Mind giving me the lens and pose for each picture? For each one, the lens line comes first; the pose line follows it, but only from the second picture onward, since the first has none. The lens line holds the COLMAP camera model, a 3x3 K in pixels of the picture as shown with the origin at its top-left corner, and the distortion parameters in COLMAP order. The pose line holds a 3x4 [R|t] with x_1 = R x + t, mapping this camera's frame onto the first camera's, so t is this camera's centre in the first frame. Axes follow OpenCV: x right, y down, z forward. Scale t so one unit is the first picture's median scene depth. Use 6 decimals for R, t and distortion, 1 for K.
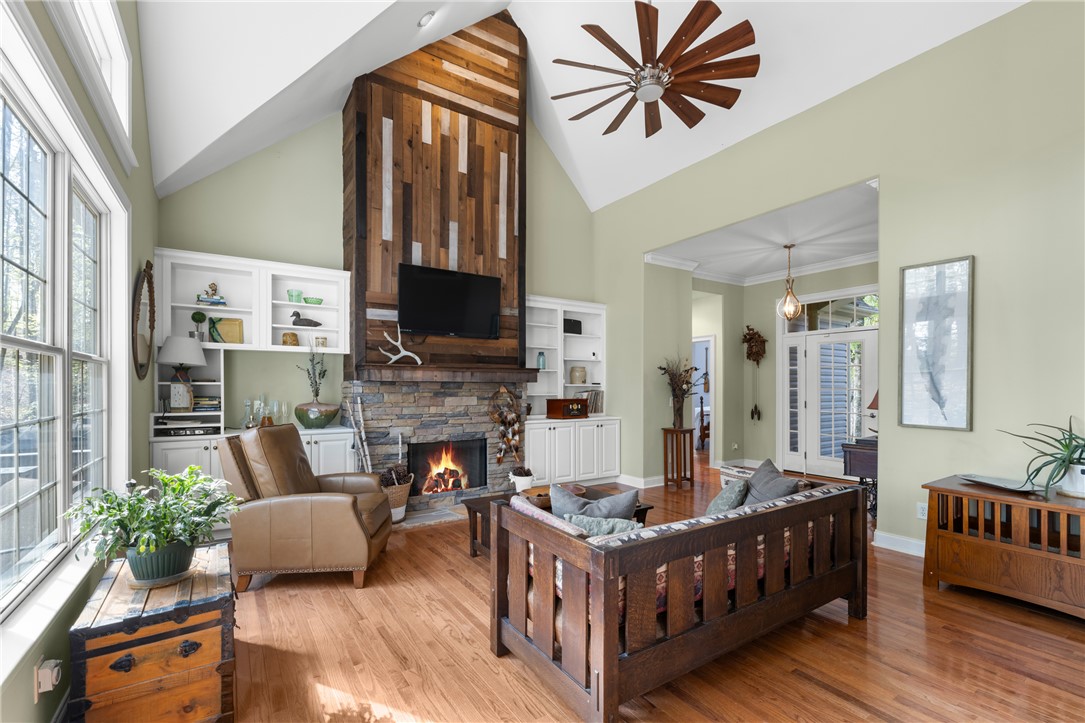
lens RADIAL K [[466.9, 0, 535.8], [0, 466.9, 386.5], [0, 0, 1]] dist [-0.000310, -0.000064]
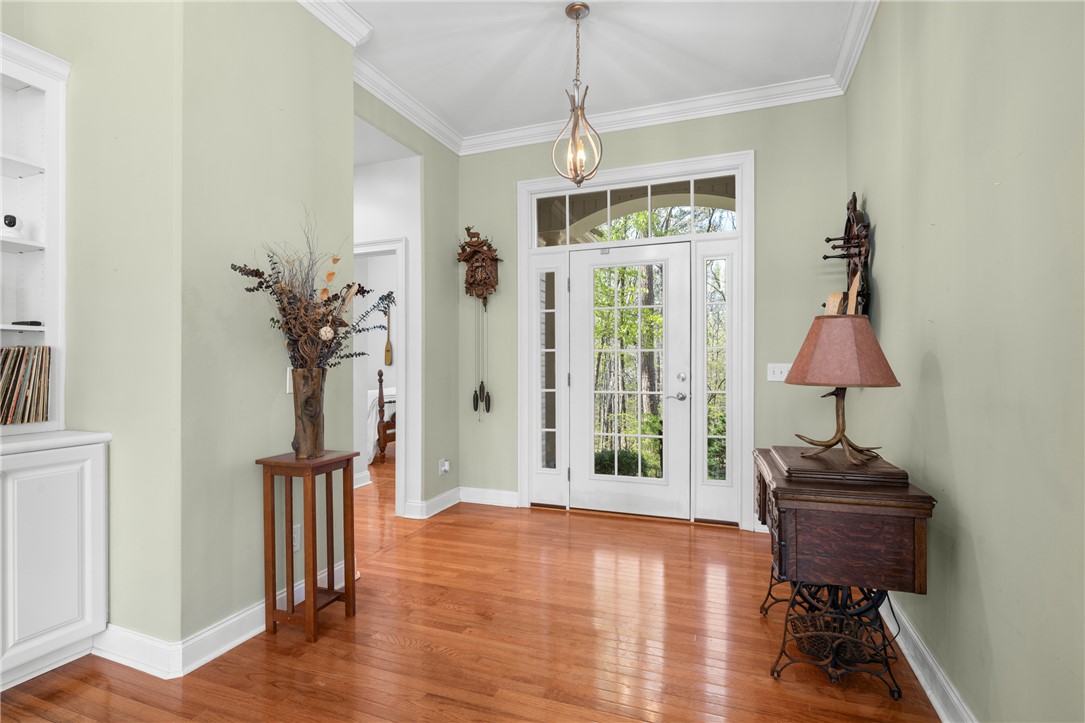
lens RADIAL K [[526.6, 0, 541.9], [0, 526.6, 362.4], [0, 0, 1]] dist [-0.002235, -0.000434]
pose [[0.806539, -0.001912, 0.591177, 0.191338], [0.003494, 0.999993, -0.001534, 0.019664], [-0.591170, 0.003303, 0.806540, 0.523097]]
